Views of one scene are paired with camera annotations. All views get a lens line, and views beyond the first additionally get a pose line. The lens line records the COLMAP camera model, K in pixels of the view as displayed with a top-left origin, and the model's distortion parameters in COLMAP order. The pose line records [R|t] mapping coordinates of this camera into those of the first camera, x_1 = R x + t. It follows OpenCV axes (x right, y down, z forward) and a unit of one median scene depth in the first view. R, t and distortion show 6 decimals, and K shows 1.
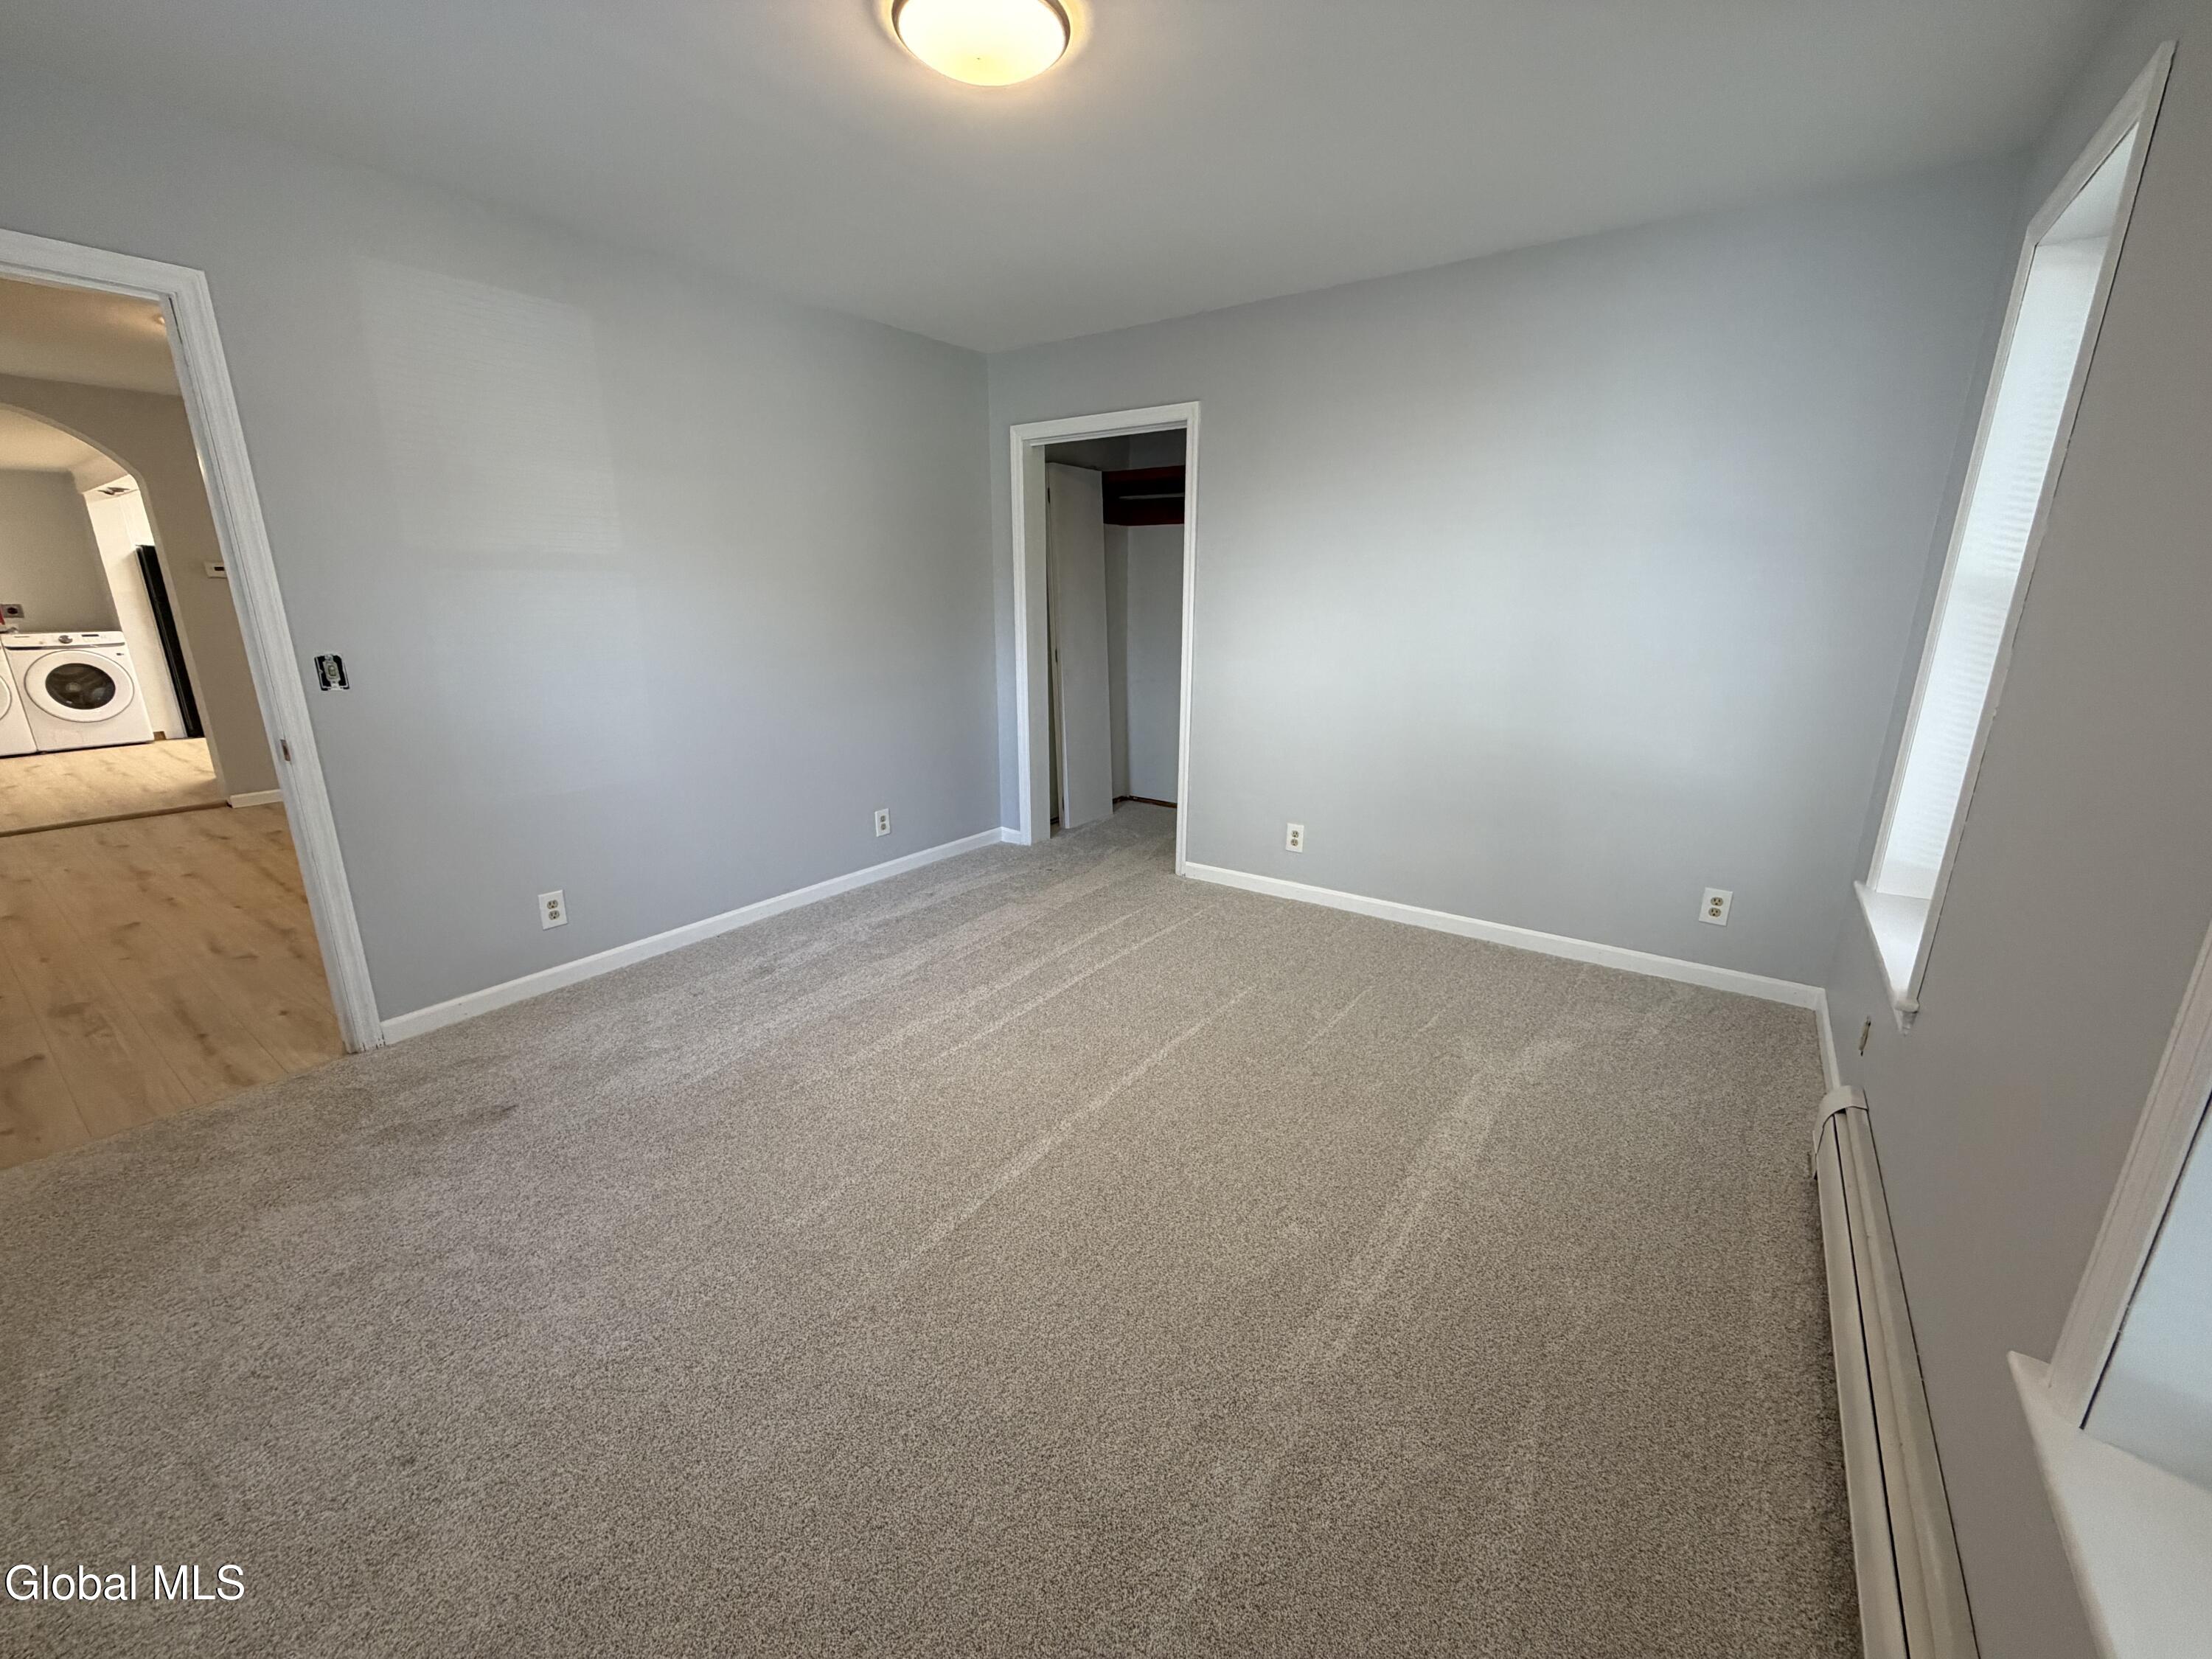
lens RADIAL K [[881.5, 0, 1082.2], [0, 881.5, 833.3], [0, 0, 1]] dist [-0.002360, 0.000121]
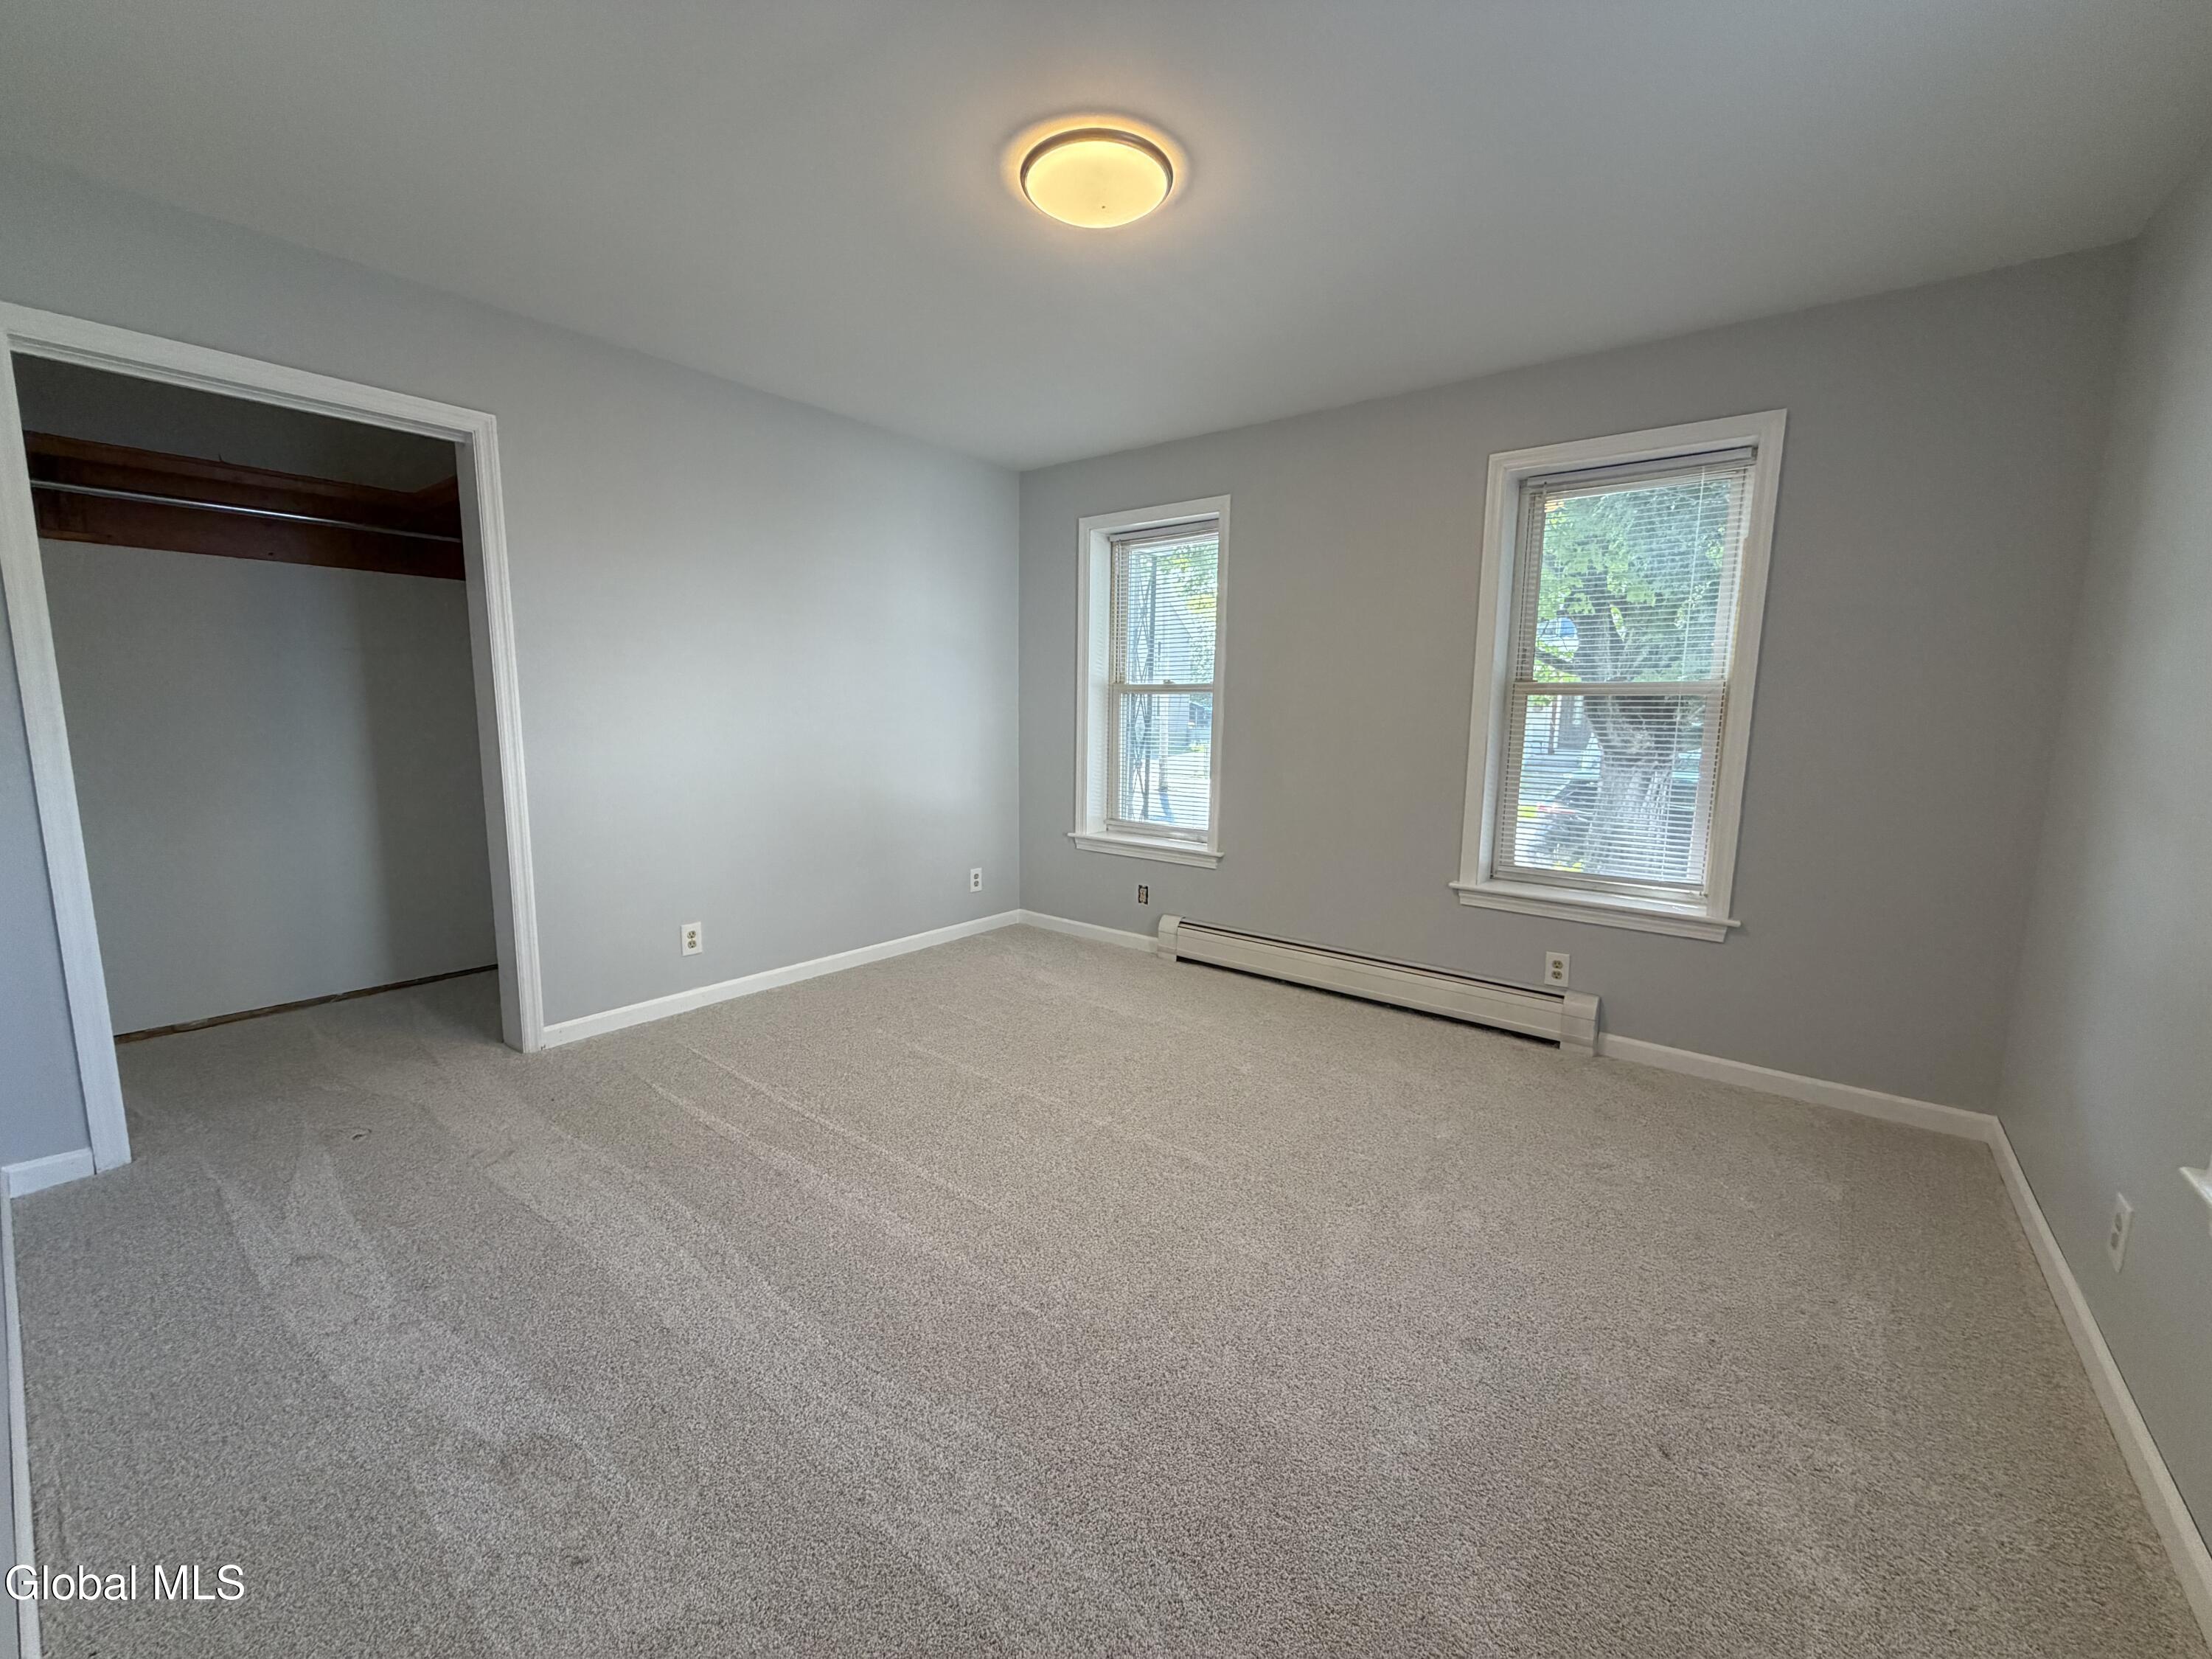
lens RADIAL K [[881.5, 0, 1108.9], [0, 881.5, 839.5], [0, 0, 1]] dist [-0.002360, 0.000121]
pose [[0.031600, -0.147360, 0.988578, -0.687920], [0.255893, 0.957300, 0.134518, -0.115766], [-0.966188, 0.248720, 0.067959, 0.562401]]
